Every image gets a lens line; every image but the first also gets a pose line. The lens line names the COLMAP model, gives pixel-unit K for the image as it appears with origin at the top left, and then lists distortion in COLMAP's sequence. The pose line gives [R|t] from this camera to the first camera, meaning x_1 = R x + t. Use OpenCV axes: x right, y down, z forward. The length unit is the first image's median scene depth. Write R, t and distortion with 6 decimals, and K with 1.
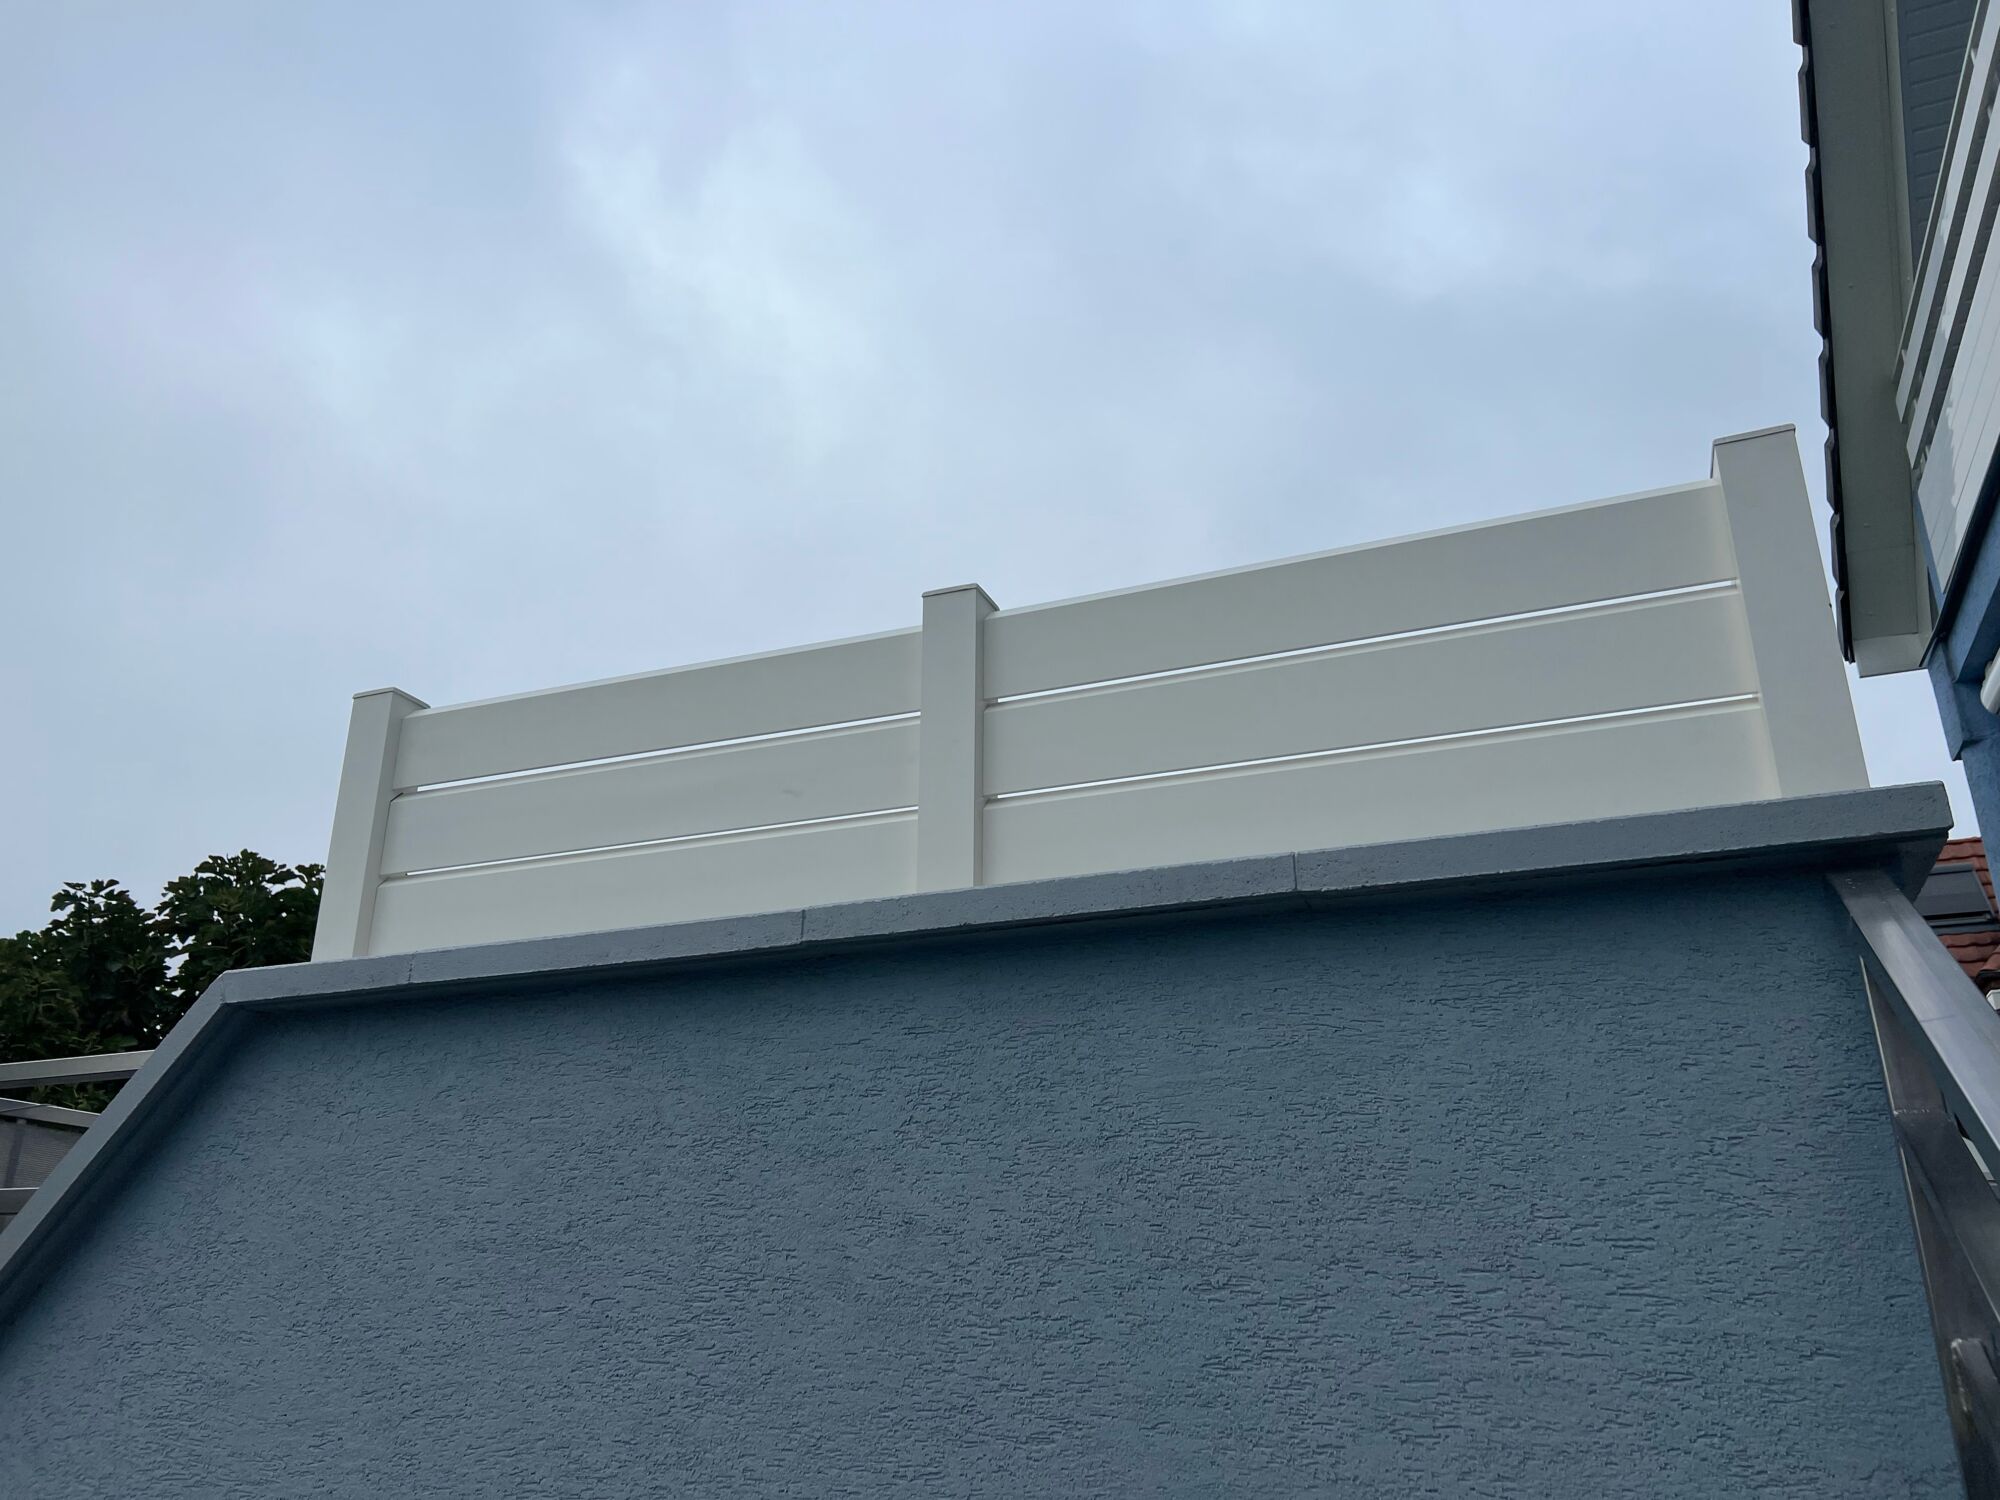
lens RADIAL K [[1492.4, 0, 995.5], [0, 1492.4, 747.1], [0, 0, 1]] dist [0.045383, -0.015103]
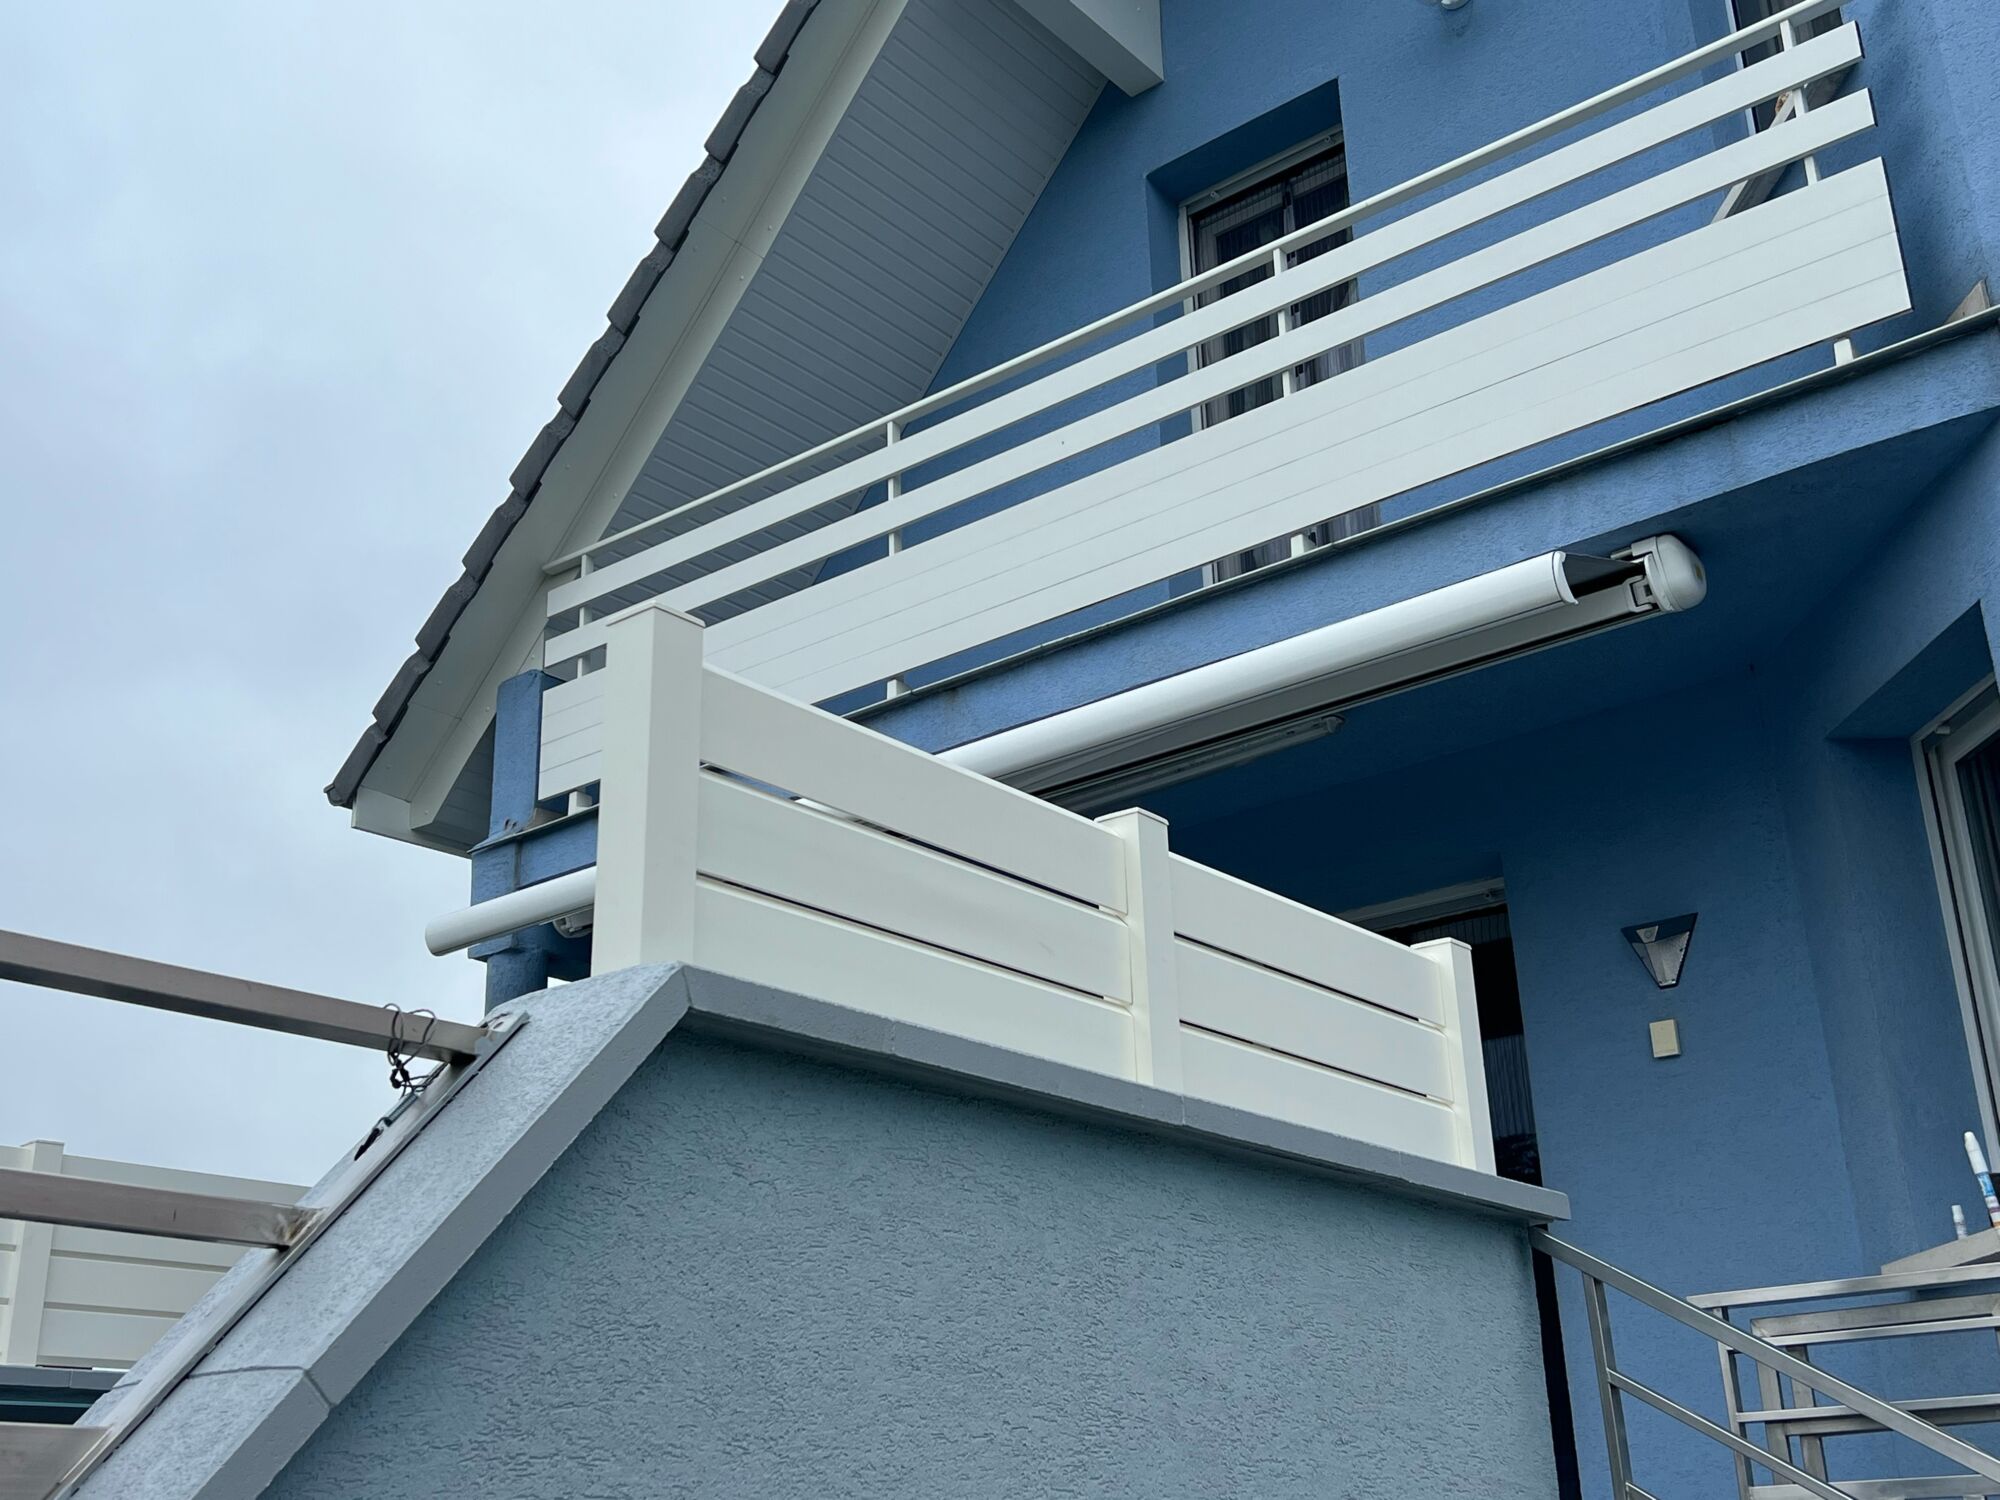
lens RADIAL K [[2201.5, 0, 1008.2], [0, 2201.5, 738.8], [0, 0, 1]] dist [0.125029, 0.000000]
pose [[0.265278, 0.326681, 0.907142, -1.798179], [-0.335839, 0.913239, -0.230666, 0.295963], [-0.903792, -0.243463, 0.351974, 0.600876]]
